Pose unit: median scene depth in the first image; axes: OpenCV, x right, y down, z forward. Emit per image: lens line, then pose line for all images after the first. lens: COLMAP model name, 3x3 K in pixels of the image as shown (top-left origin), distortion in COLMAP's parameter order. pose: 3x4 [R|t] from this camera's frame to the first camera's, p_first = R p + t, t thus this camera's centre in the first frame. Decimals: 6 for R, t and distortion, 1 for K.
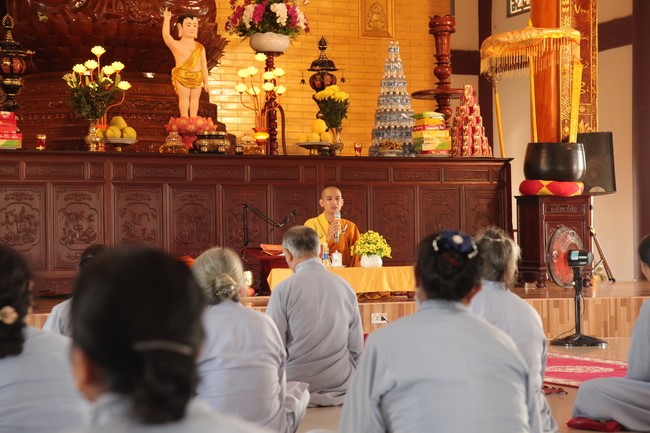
lens RADIAL K [[1537.3, 0, 325.0], [0, 1537.3, 216.5], [0, 0, 1]] dist [0.393625, 0.162095]
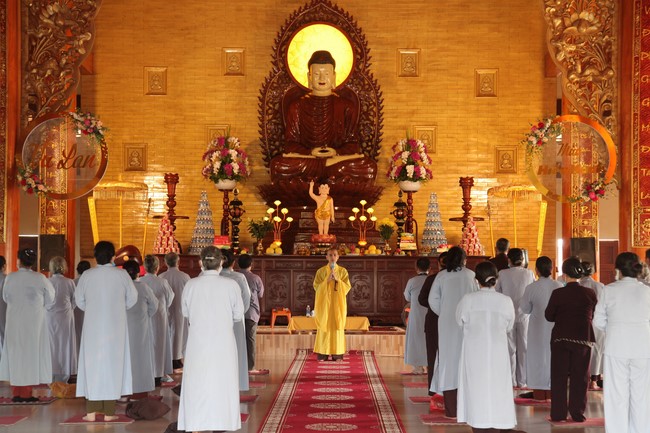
lens RADIAL K [[1247.4, 0, 325.0], [0, 1247.4, 216.5], [0, 0, 1]] dist [0.361987, -0.048876]
pose [[0.906665, -0.000894, -0.421850, 0.581616], [-0.007480, 0.999806, -0.018195, -0.057887], [0.421784, 0.019652, 0.906483, -0.435052]]
